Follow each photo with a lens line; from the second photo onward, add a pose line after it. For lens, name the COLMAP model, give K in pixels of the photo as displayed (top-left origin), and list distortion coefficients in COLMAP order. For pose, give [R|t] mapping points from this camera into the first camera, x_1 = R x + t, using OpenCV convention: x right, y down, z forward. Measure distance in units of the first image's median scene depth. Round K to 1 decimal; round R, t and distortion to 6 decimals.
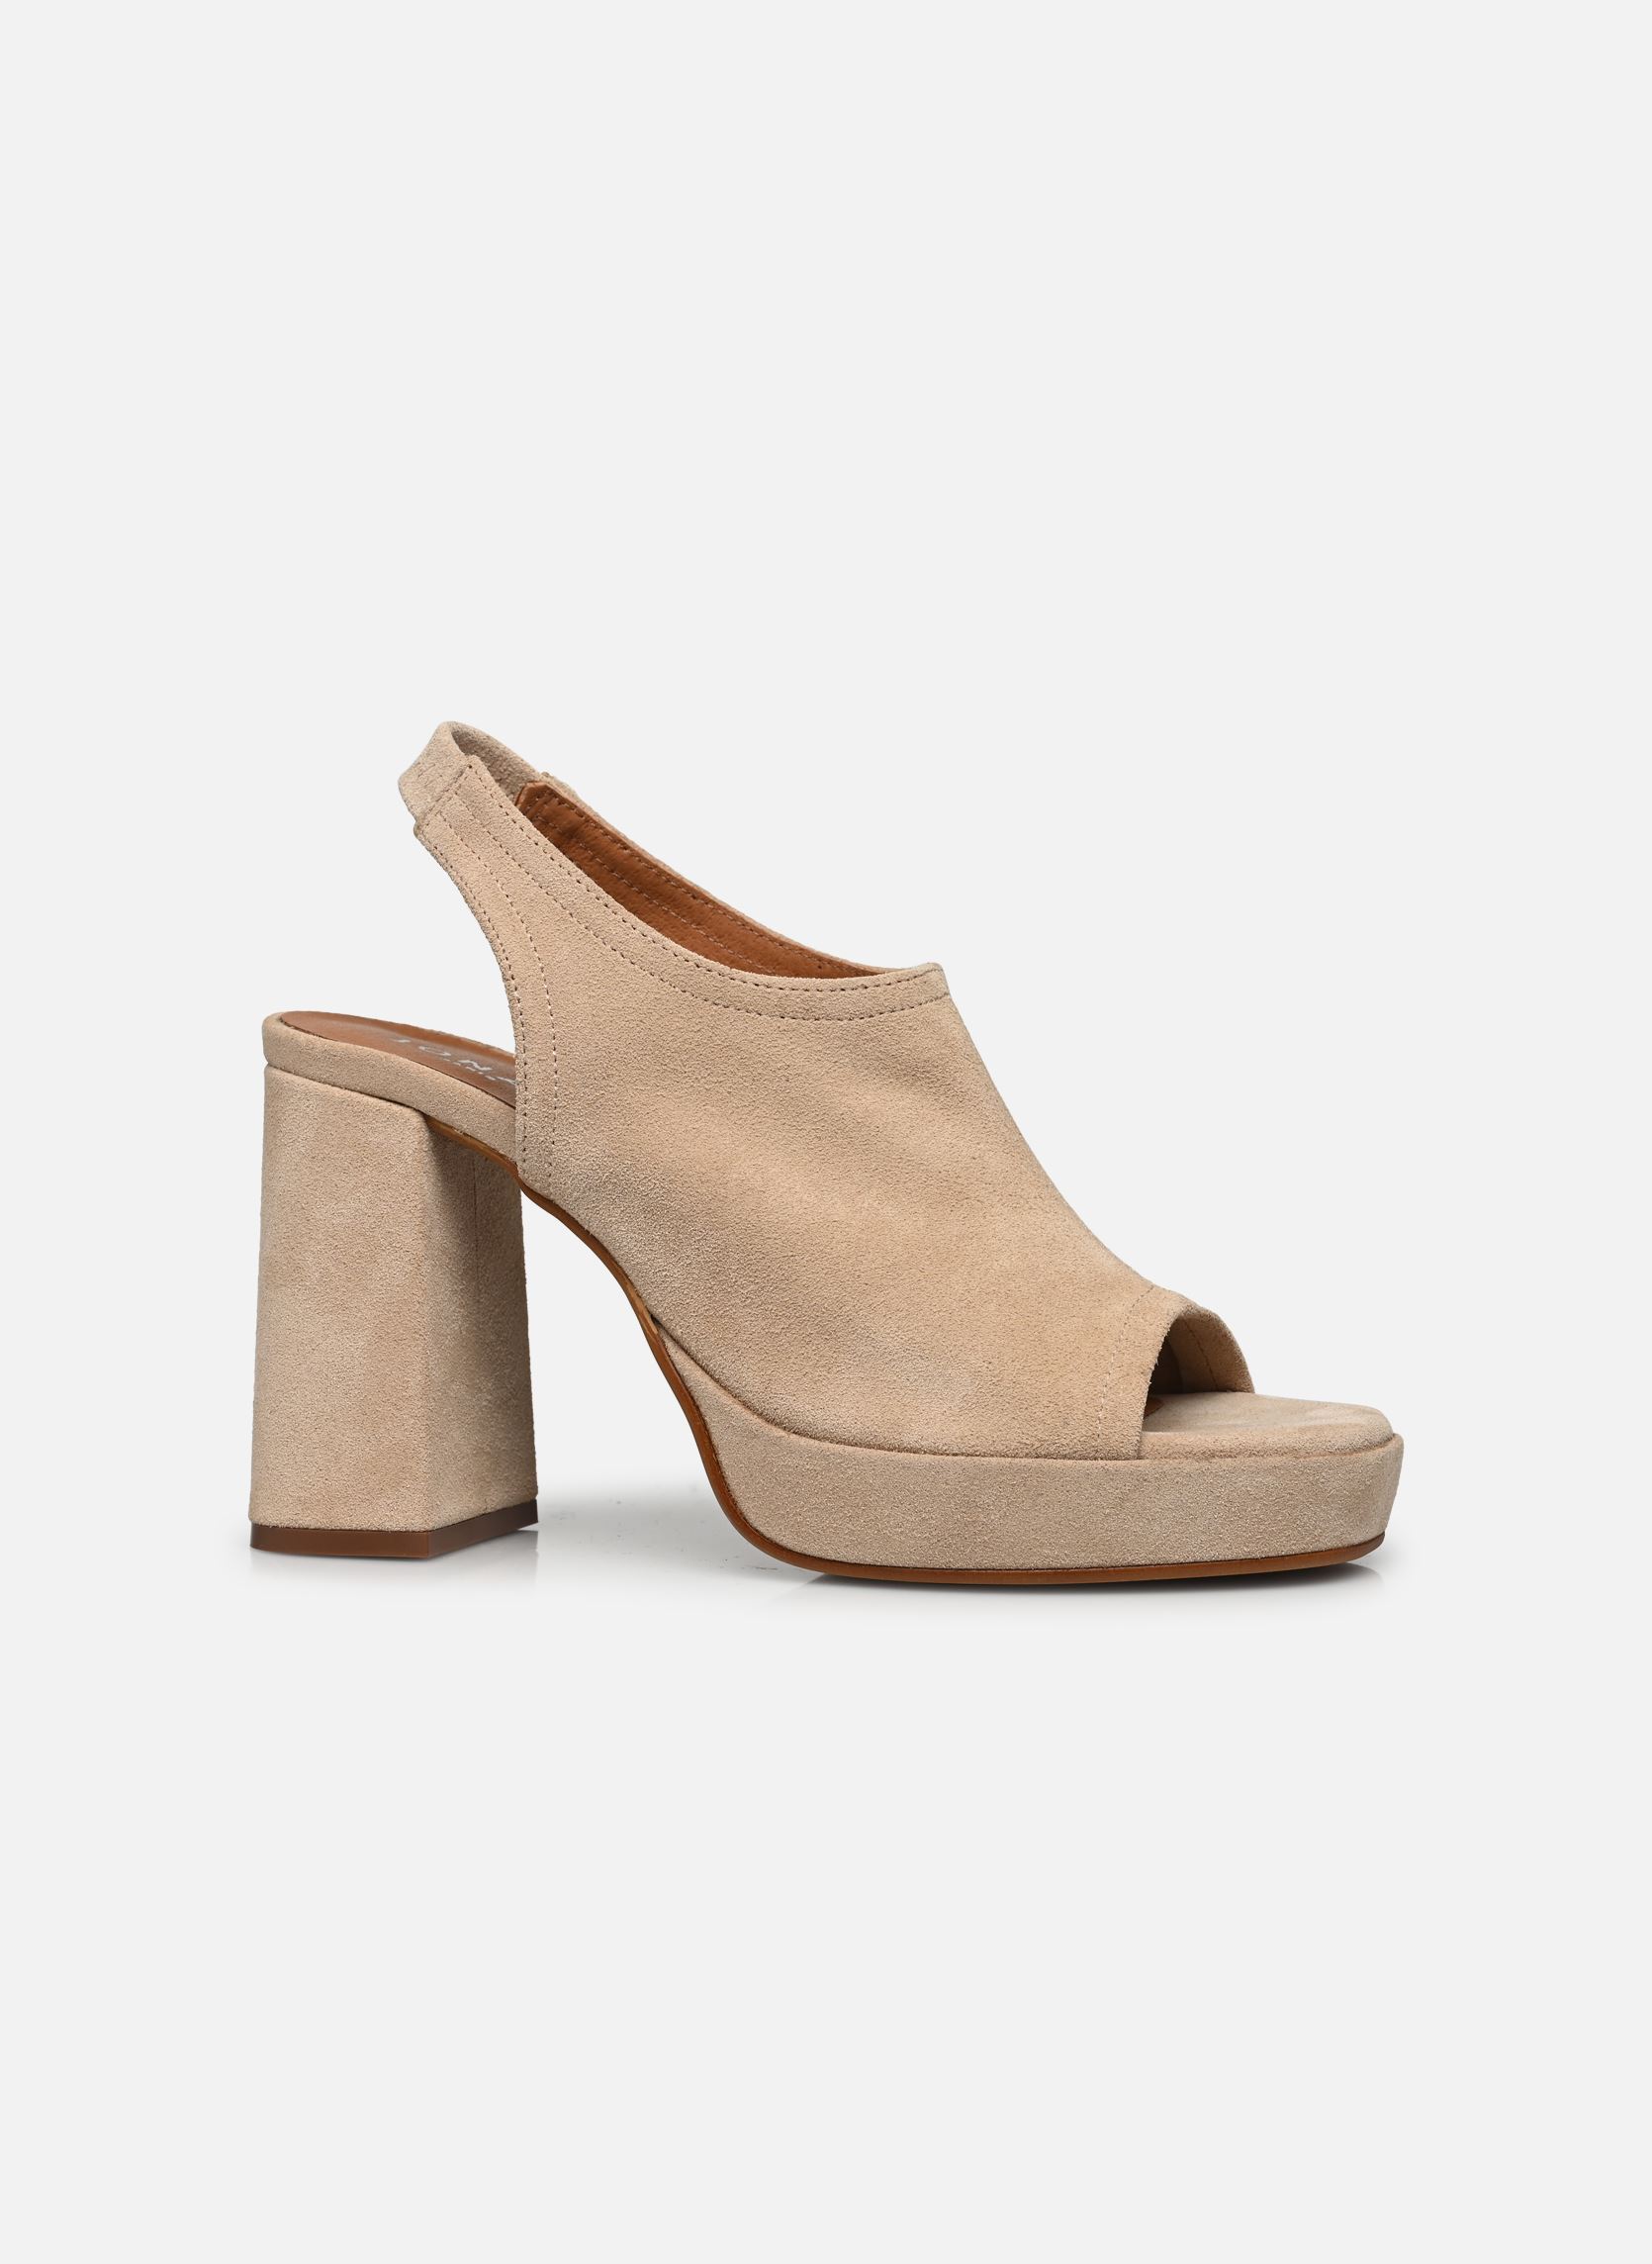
lens RADIAL K [[7325.3, 0, 826.5], [0, 7325.3, 1132.3], [0, 0, 1]] dist [-0.019191, 0.000000]
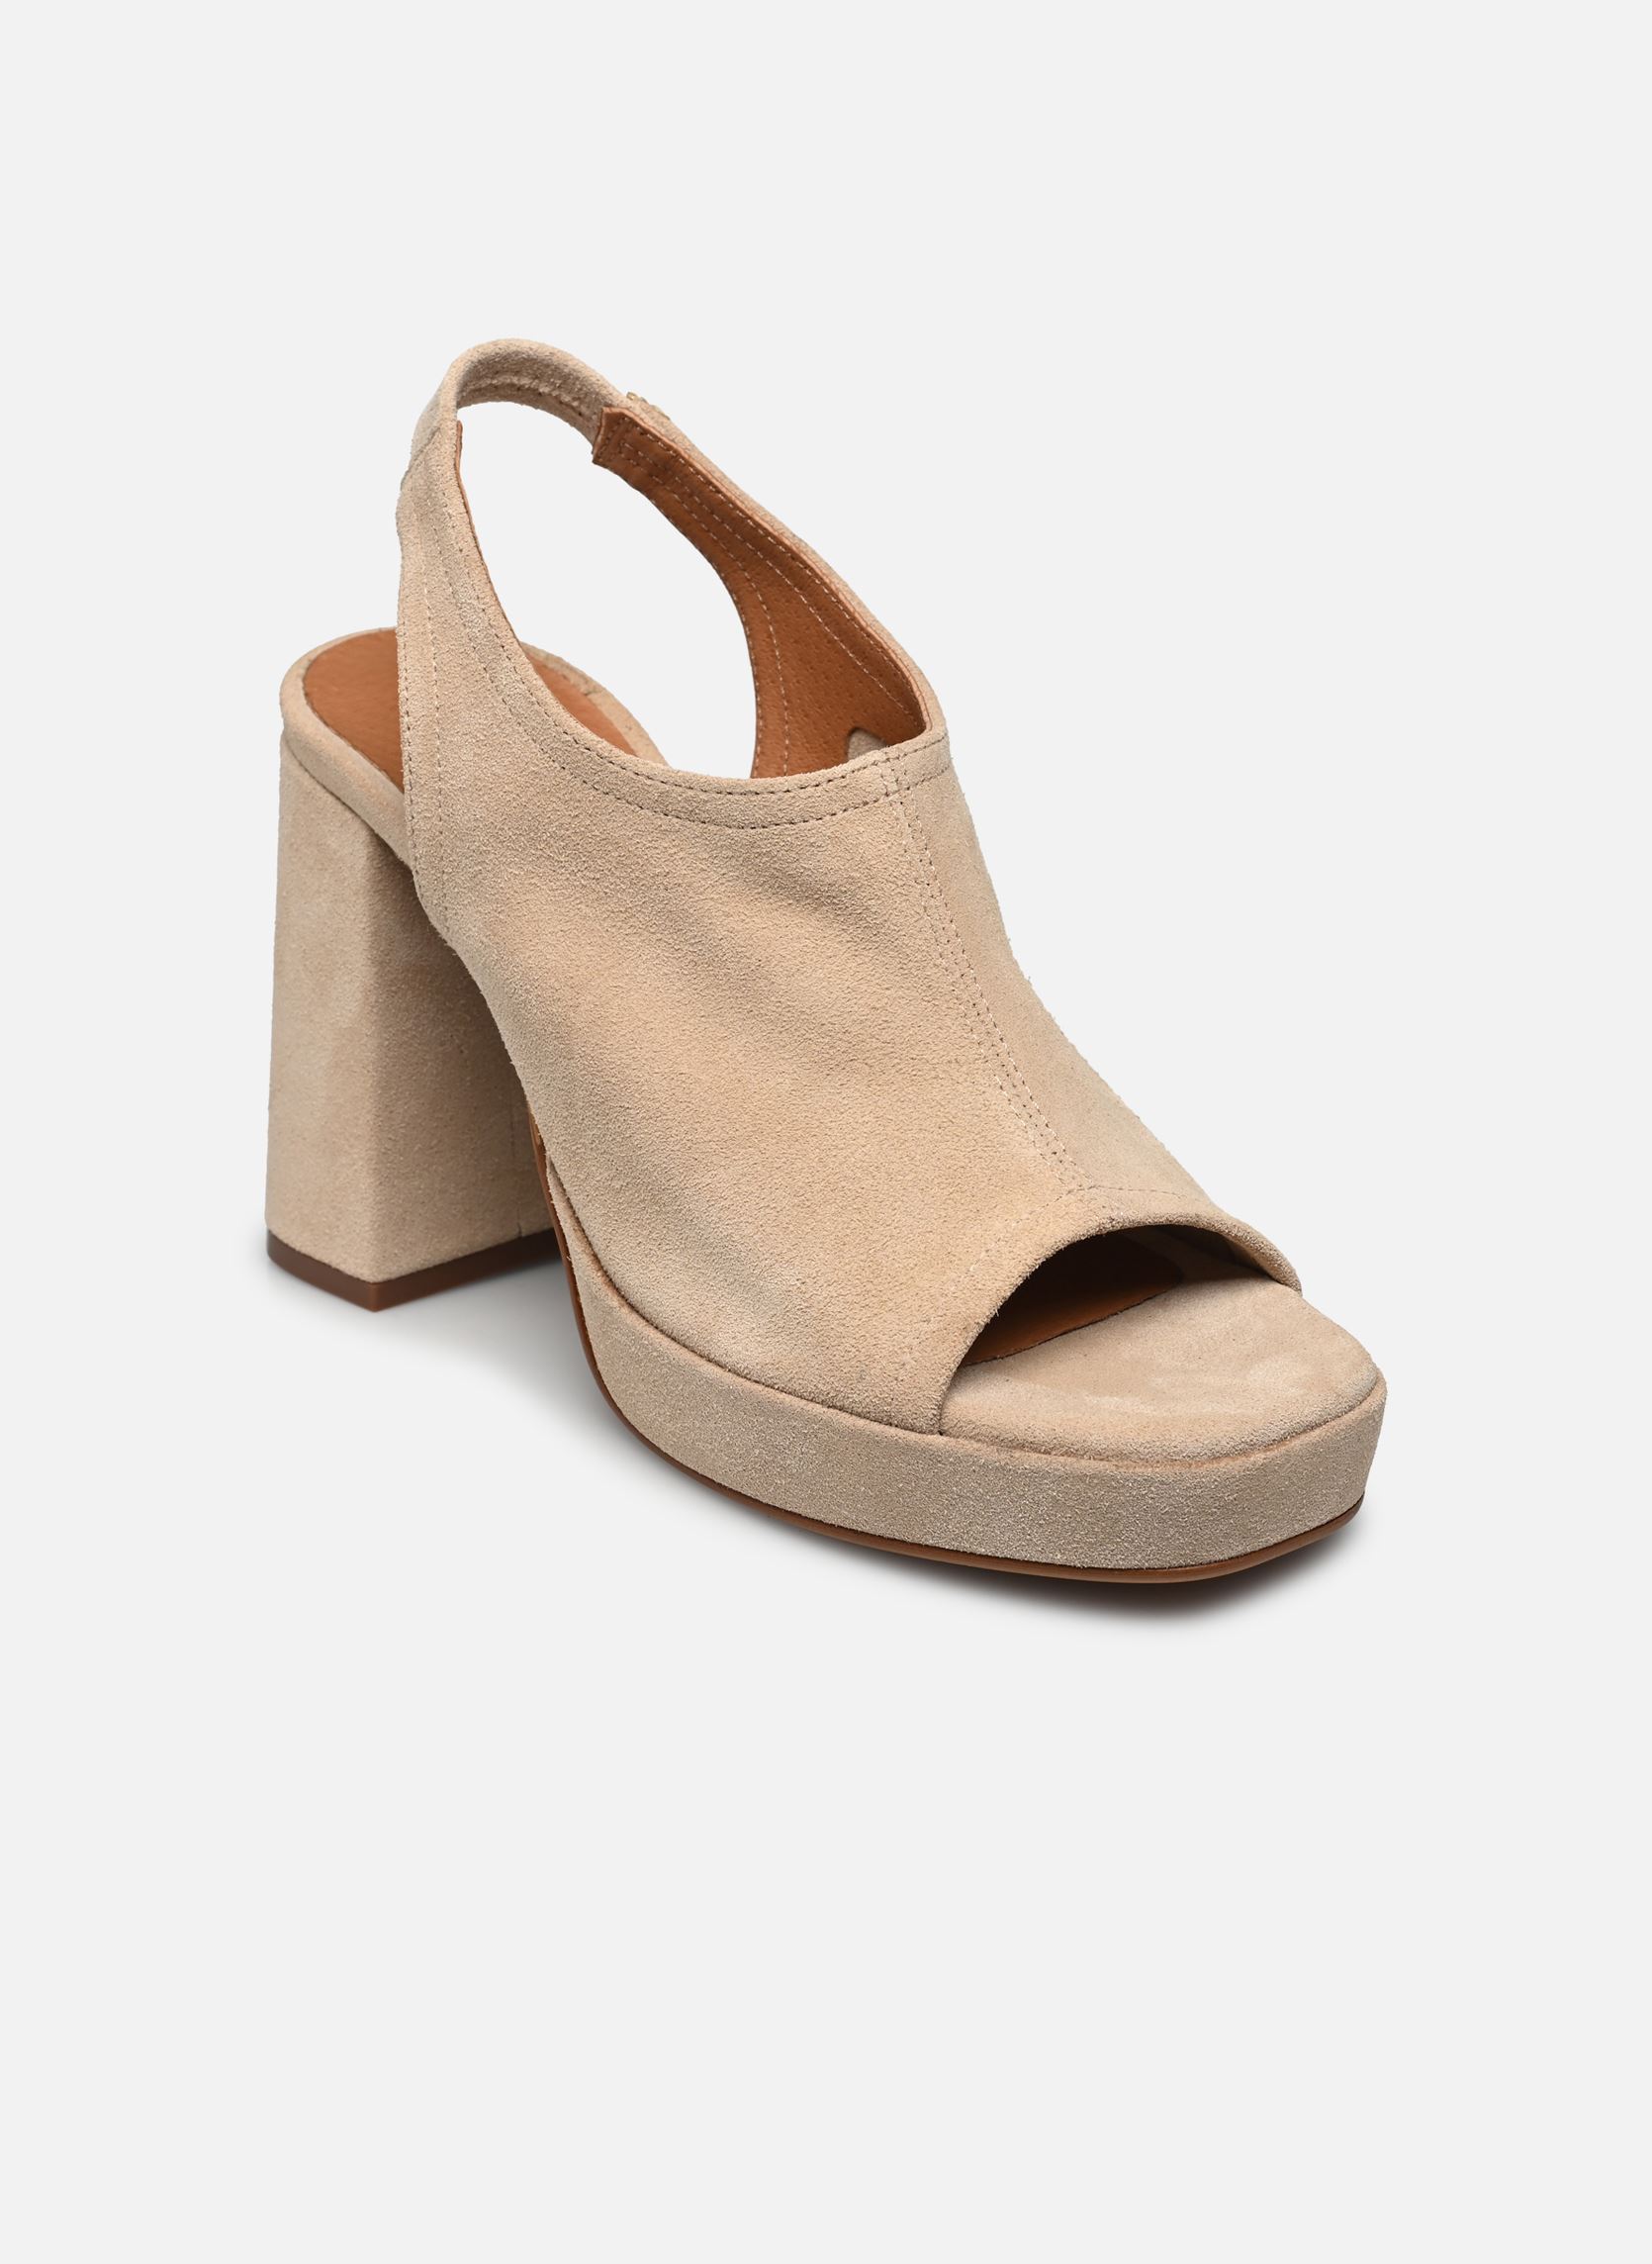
lens RADIAL K [[7325.3, 0, 825.8], [0, 7325.3, 1130.8], [0, 0, 1]] dist [-0.019191, 0.000000]
pose [[0.817549, 0.202073, -0.539240, 0.465664], [0.003108, 0.934848, 0.355034, -0.277953], [0.575850, -0.291934, 0.763657, 0.362992]]
